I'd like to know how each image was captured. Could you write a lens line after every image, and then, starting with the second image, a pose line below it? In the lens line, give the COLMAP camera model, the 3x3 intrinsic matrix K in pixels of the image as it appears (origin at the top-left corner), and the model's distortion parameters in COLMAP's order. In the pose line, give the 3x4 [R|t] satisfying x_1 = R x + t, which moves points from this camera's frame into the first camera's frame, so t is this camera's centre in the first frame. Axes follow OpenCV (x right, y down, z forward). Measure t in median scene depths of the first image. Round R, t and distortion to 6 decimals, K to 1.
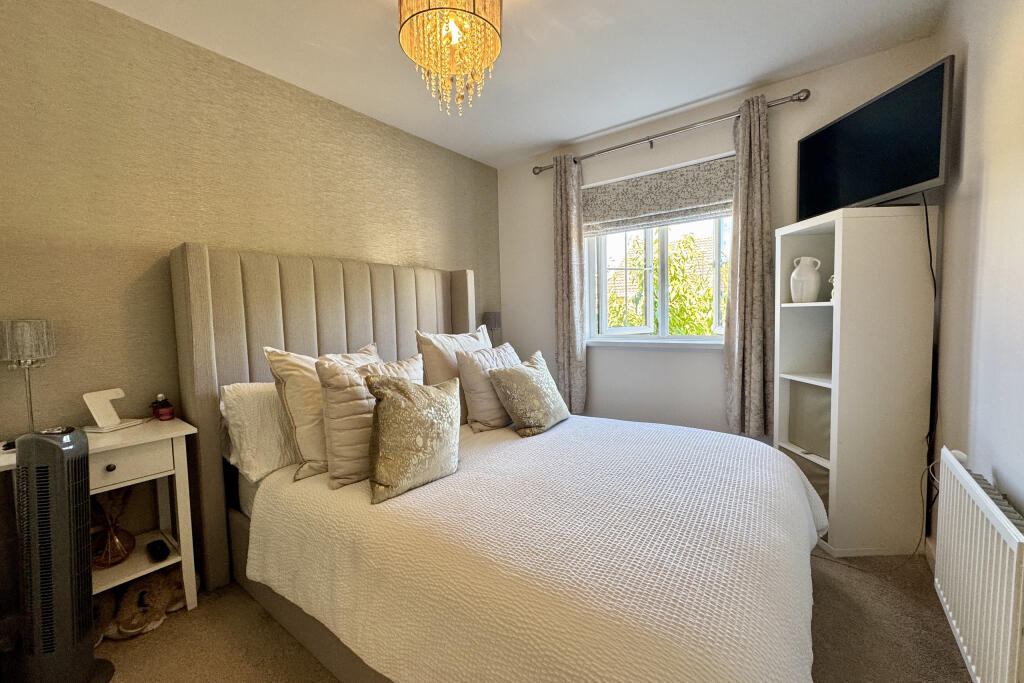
lens RADIAL K [[405.8, 0, 512.0], [0, 405.8, 341.5], [0, 0, 1]] dist [-0.008625, 0.000183]
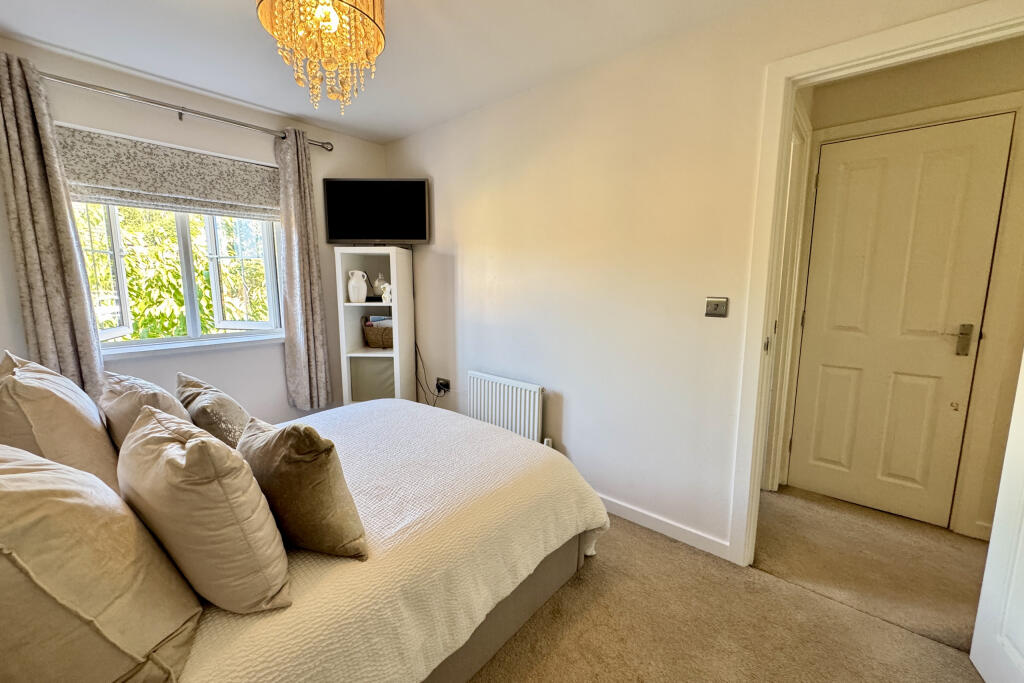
lens RADIAL K [[405.8, 0, 512.0], [0, 405.8, 341.5], [0, 0, 1]] dist [-0.008625, 0.000183]
pose [[0.051705, -0.120212, 0.991401, -0.638017], [0.061710, 0.991216, 0.116971, -0.083386], [-0.996754, 0.055132, 0.058669, 0.333226]]
